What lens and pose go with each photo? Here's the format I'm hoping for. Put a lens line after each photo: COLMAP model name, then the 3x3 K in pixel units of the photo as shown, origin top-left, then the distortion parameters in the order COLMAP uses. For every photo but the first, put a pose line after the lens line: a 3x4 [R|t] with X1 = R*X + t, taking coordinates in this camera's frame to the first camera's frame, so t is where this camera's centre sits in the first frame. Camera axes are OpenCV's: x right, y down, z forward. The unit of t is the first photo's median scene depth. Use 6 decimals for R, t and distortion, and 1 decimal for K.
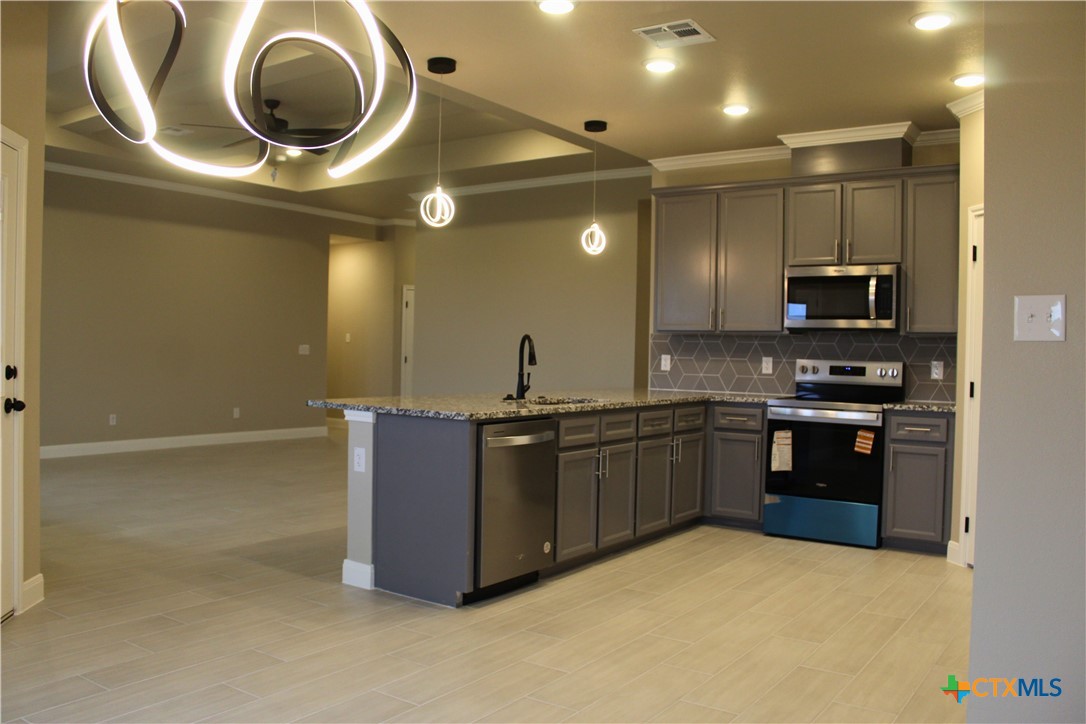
lens RADIAL K [[900.1, 0, 543.0], [0, 900.1, 362.0], [0, 0, 1]] dist [-0.169276, 0.152831]
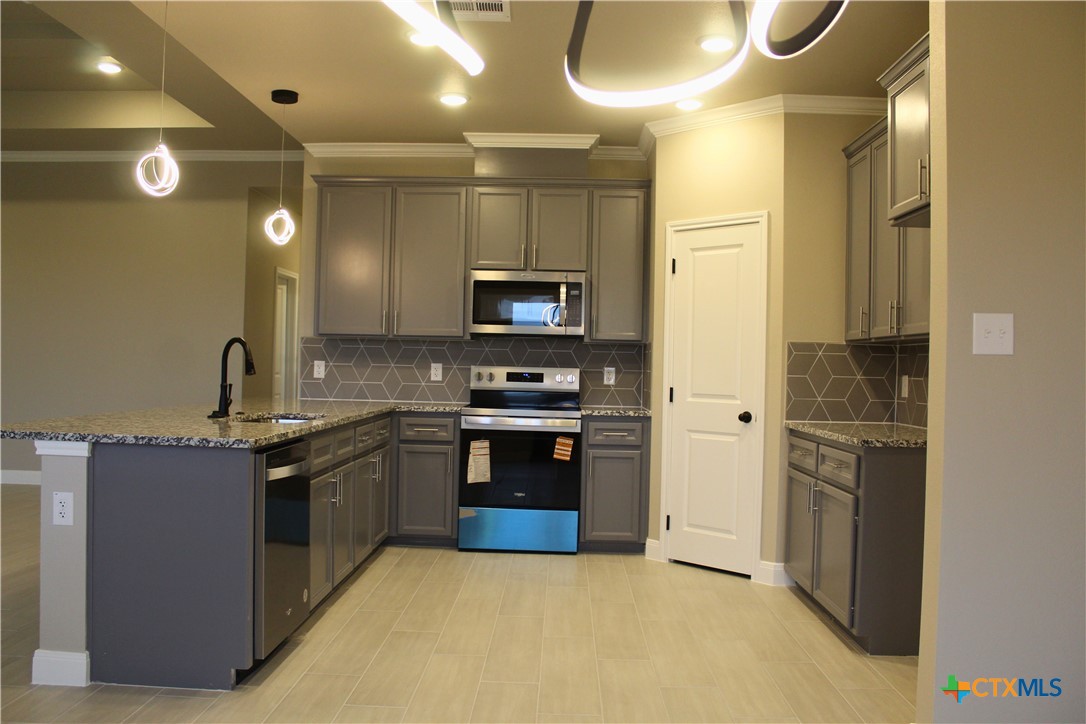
lens RADIAL K [[900.1, 0, 543.0], [0, 900.1, 362.0], [0, 0, 1]] dist [-0.169276, 0.152831]
pose [[0.833294, -0.000969, 0.552830, -0.209148], [0.002289, 0.999996, -0.001697, -0.005642], [-0.552826, 0.002679, 0.833292, 0.156277]]
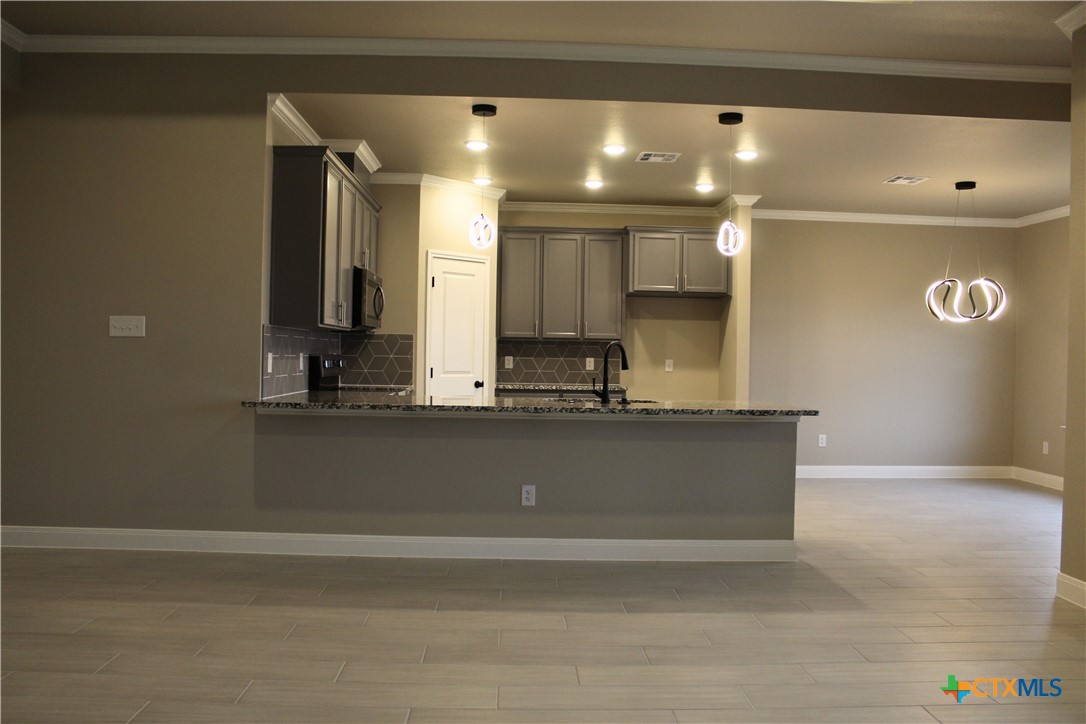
lens RADIAL K [[900.1, 0, 543.0], [0, 900.1, 362.0], [0, 0, 1]] dist [-0.169276, 0.152831]
pose [[-0.600553, -0.040818, 0.798542, -0.745651], [-0.022912, 0.999165, 0.033841, -0.037869], [-0.799257, 0.002027, -0.600987, 1.549626]]
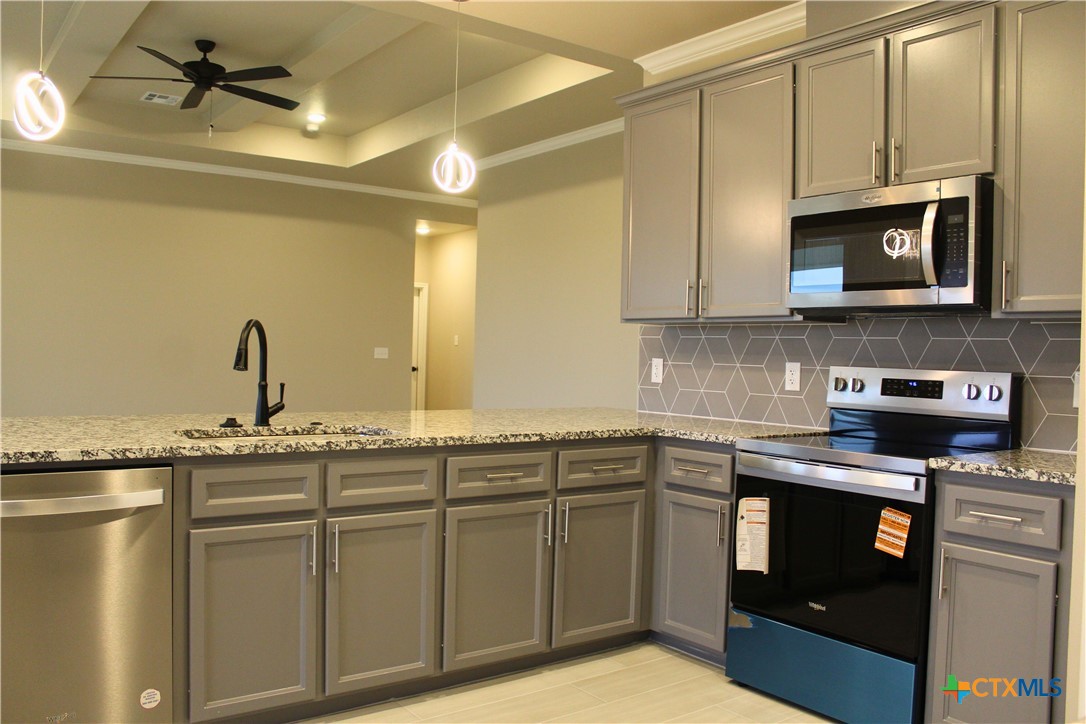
lens RADIAL K [[900.1, 0, 543.0], [0, 900.1, 362.0], [0, 0, 1]] dist [-0.169276, 0.152831]
pose [[0.948970, 0.006868, -0.315291, 0.318697], [-0.009817, 0.999922, -0.007763, 0.000508], [0.315213, 0.010462, 0.948963, 0.449589]]
